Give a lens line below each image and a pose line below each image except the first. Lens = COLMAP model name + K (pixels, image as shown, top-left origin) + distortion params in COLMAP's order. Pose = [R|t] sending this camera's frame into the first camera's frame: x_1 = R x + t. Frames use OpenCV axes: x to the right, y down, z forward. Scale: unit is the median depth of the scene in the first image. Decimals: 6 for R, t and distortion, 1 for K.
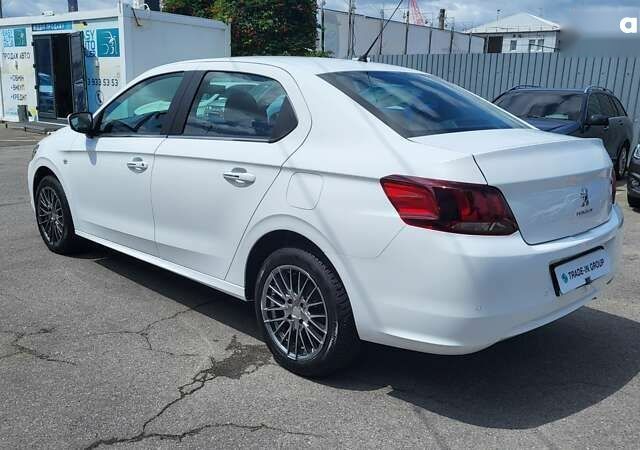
lens RADIAL K [[602.3, 0, 314.2], [0, 602.3, 226.7], [0, 0, 1]] dist [0.042361, 0.000000]
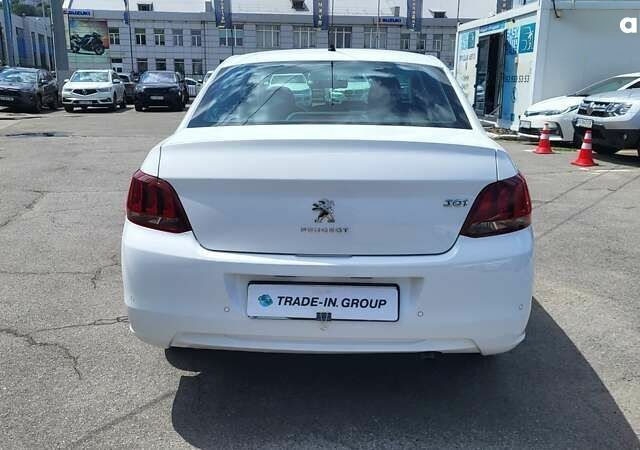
lens RADIAL K [[602.3, 0, 311.0], [0, 602.3, 238.1], [0, 0, 1]] dist [0.042361, 0.000000]
pose [[0.678133, 0.160115, -0.717286, 0.496485], [-0.145328, 0.985922, 0.082686, -0.037707], [0.720427, 0.048170, 0.691856, 0.218939]]
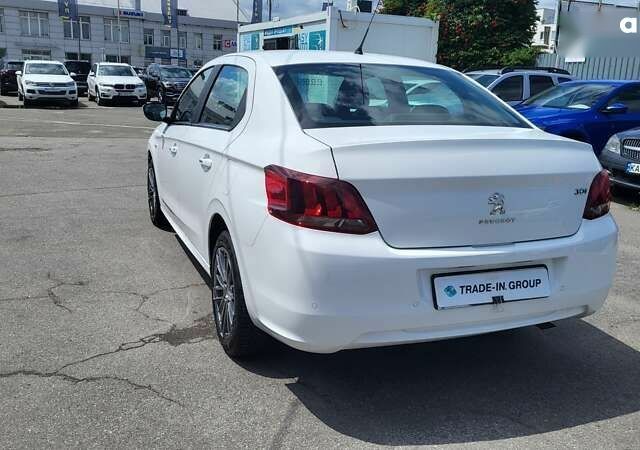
lens RADIAL K [[602.3, 0, 313.9], [0, 602.3, 227.1], [0, 0, 1]] dist [0.042361, 0.000000]
pose [[0.917762, 0.094477, -0.385729, 0.267679], [-0.093906, 0.995373, 0.020366, -0.004016], [0.385868, 0.017531, 0.922387, 0.045310]]
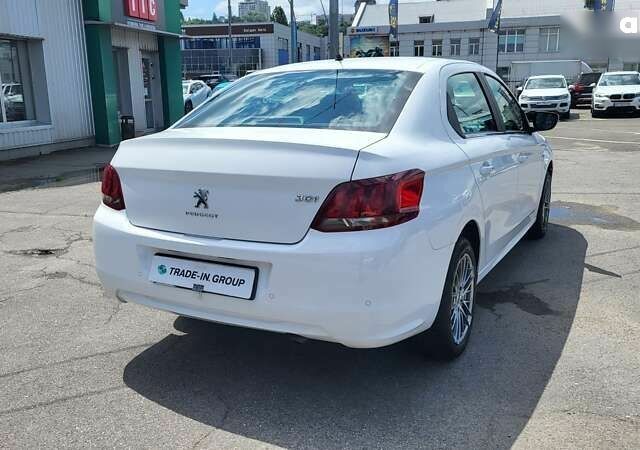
lens RADIAL K [[602.3, 0, 309.8], [0, 602.3, 236.0], [0, 0, 1]] dist [0.042361, 0.000000]
pose [[0.292217, 0.189849, -0.937319, 0.682648], [-0.185014, 0.972805, 0.139356, -0.075873], [0.938285, 0.132695, 0.319395, 0.428082]]
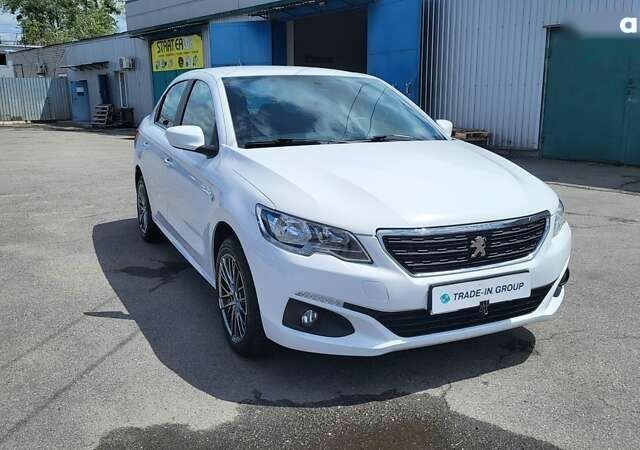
lens RADIAL K [[602.3, 0, 320.4], [0, 602.3, 229.2], [0, 0, 1]] dist [0.042361, 0.000000]
pose [[-0.944169, -0.096709, 0.314947, -0.400252], [0.048306, 0.904980, 0.422704, -0.353690], [-0.325900, 0.414318, -0.849782, 1.534325]]
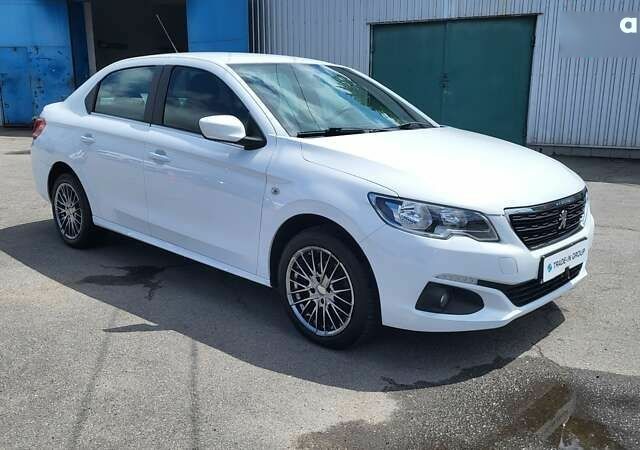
lens RADIAL K [[602.3, 0, 311.1], [0, 602.3, 230.1], [0, 0, 1]] dist [0.042361, 0.000000]
pose [[-0.998969, -0.026882, -0.036585, -0.119969], [-0.040218, 0.897846, 0.438469, -0.352682], [0.021061, 0.439488, -0.898001, 1.578970]]
